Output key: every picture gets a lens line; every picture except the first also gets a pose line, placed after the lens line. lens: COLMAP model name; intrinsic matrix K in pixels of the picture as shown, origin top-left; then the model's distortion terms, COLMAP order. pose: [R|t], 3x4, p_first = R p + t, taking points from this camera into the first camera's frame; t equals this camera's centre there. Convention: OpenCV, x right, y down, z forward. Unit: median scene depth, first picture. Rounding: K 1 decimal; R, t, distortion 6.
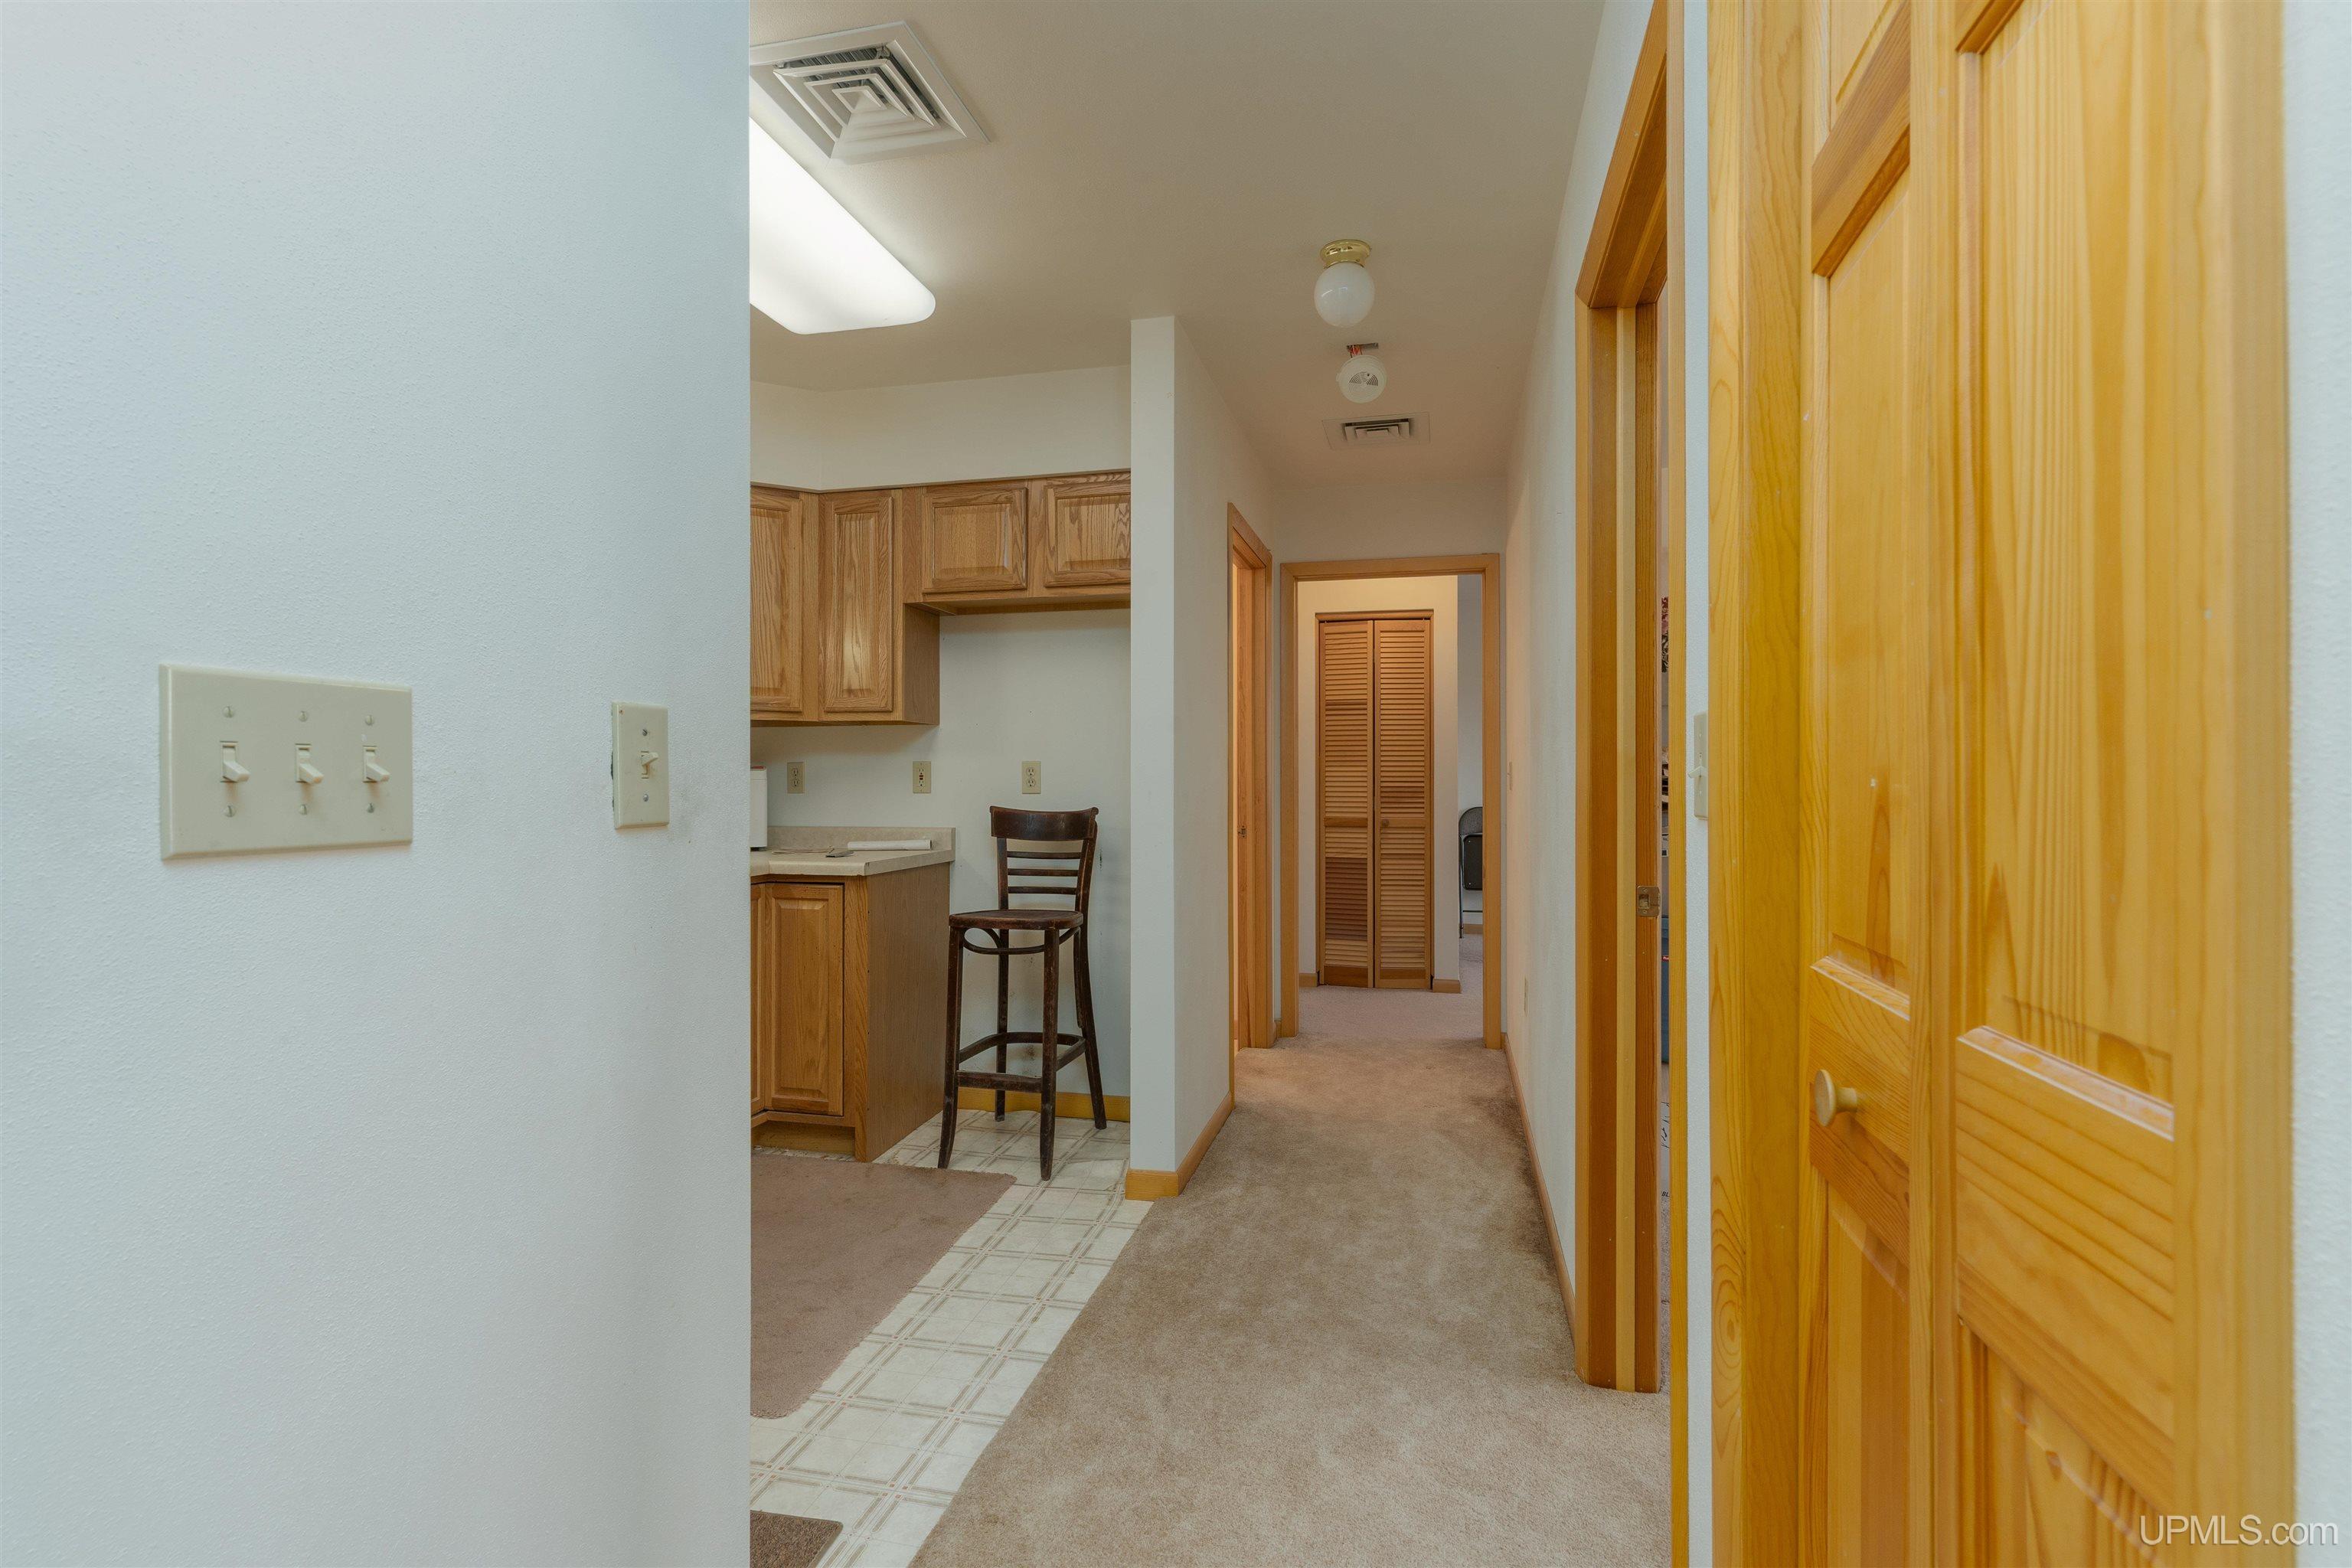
lens RADIAL K [[1134.7, 0, 1174.6], [0, 1134.7, 780.7], [0, 0, 1]] dist [0.004946, 0.000462]
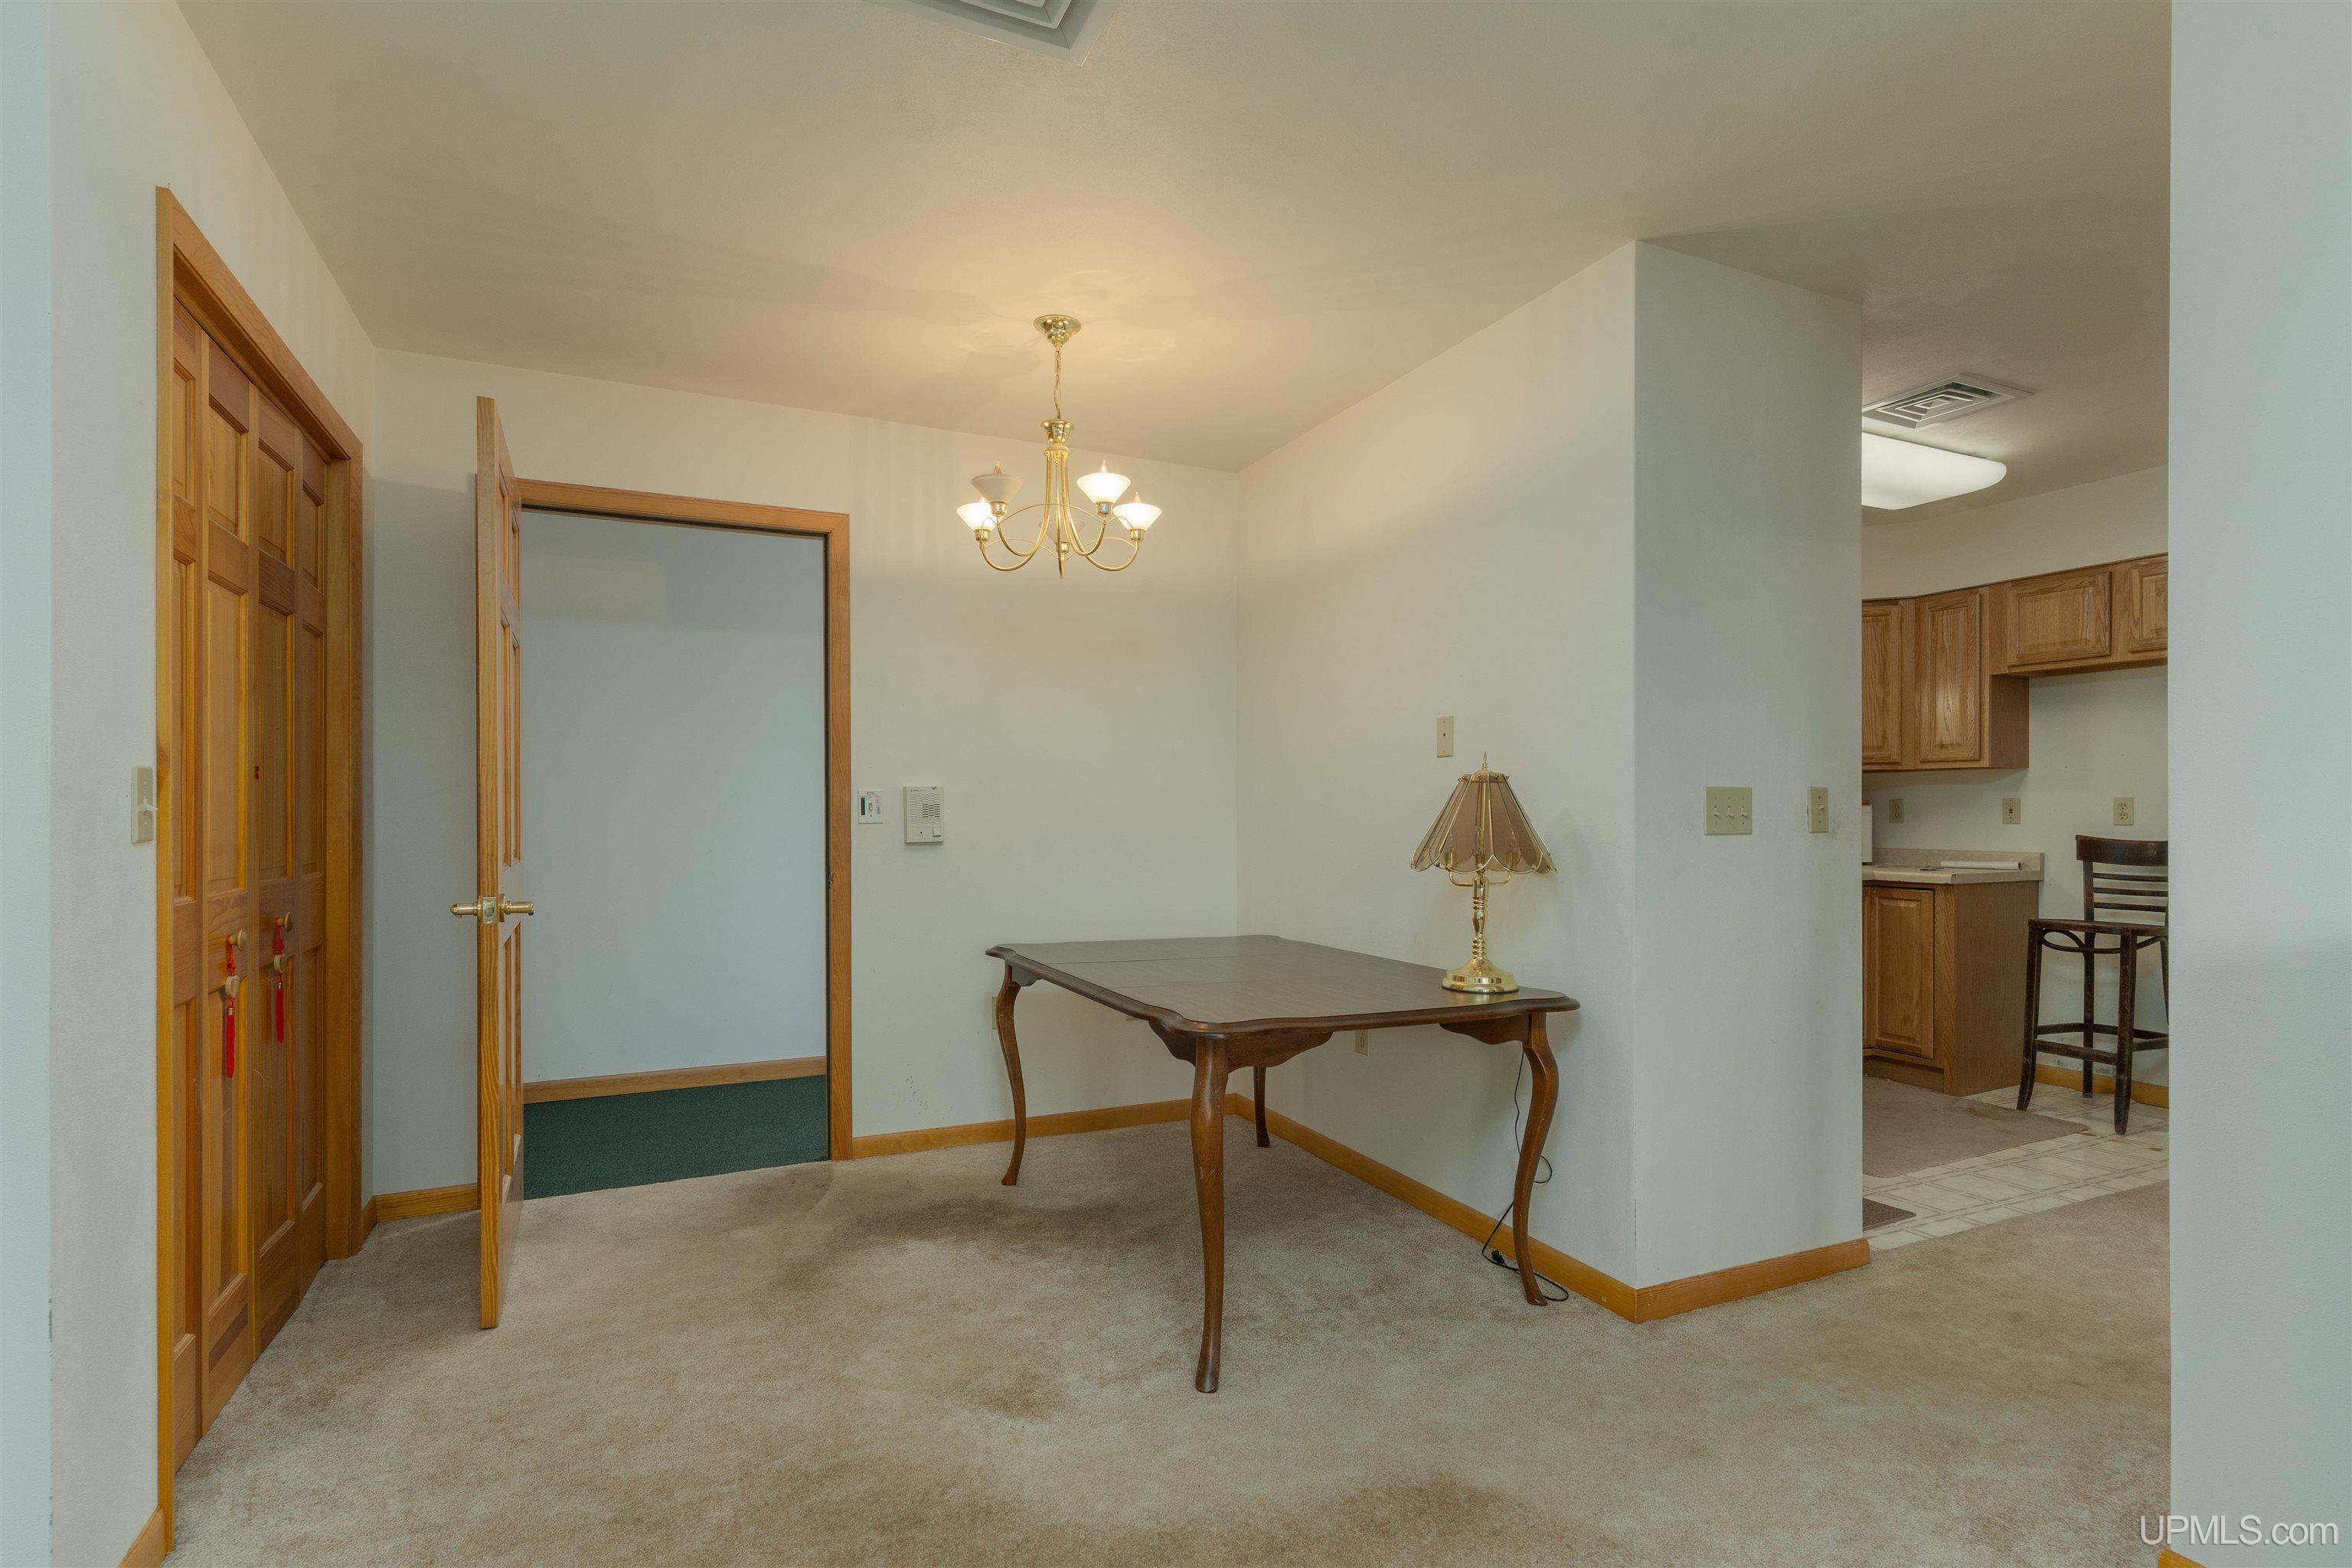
lens RADIAL K [[1134.7, 0, 1175.9], [0, 1134.7, 805.1], [0, 0, 1]] dist [0.004946, 0.000462]
pose [[0.624794, -0.001726, -0.780788, 0.193716], [-0.002029, 0.999991, -0.003834, -0.002836], [0.780787, 0.003979, 0.624784, -0.530285]]
